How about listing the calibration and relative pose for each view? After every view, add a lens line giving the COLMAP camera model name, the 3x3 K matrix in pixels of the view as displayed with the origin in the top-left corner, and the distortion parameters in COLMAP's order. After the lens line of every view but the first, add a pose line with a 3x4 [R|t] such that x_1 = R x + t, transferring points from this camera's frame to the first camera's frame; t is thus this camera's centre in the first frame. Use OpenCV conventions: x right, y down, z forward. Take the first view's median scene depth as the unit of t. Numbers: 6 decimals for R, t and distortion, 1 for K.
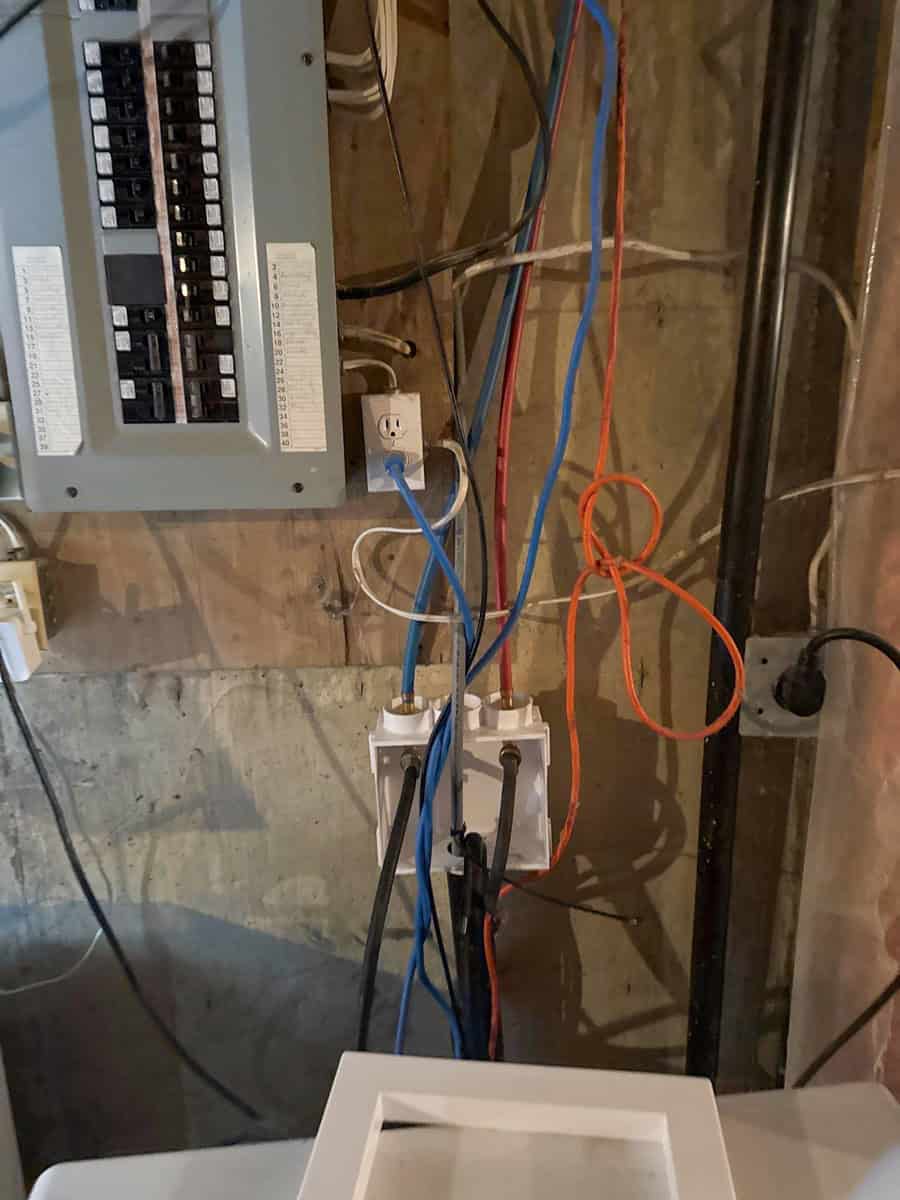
lens RADIAL K [[842.5, 0, 443.8], [0, 842.5, 603.8], [0, 0, 1]] dist [0.105828, -0.157236]
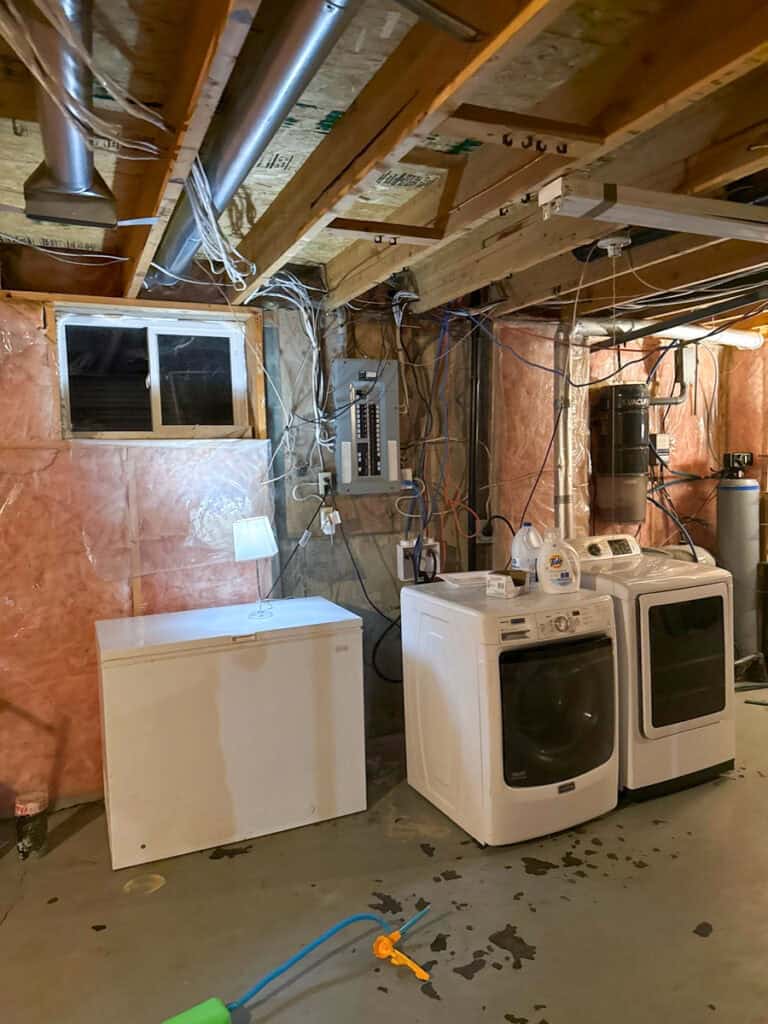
lens RADIAL K [[718.9, 0, 378.7], [0, 718.9, 515.3], [0, 0, 1]] dist [0.105828, -0.157236]
pose [[0.938684, -0.040089, 0.342440, -1.479256], [0.094958, 0.984865, -0.144999, 0.536712], [-0.331445, 0.168626, 0.928283, -2.449728]]
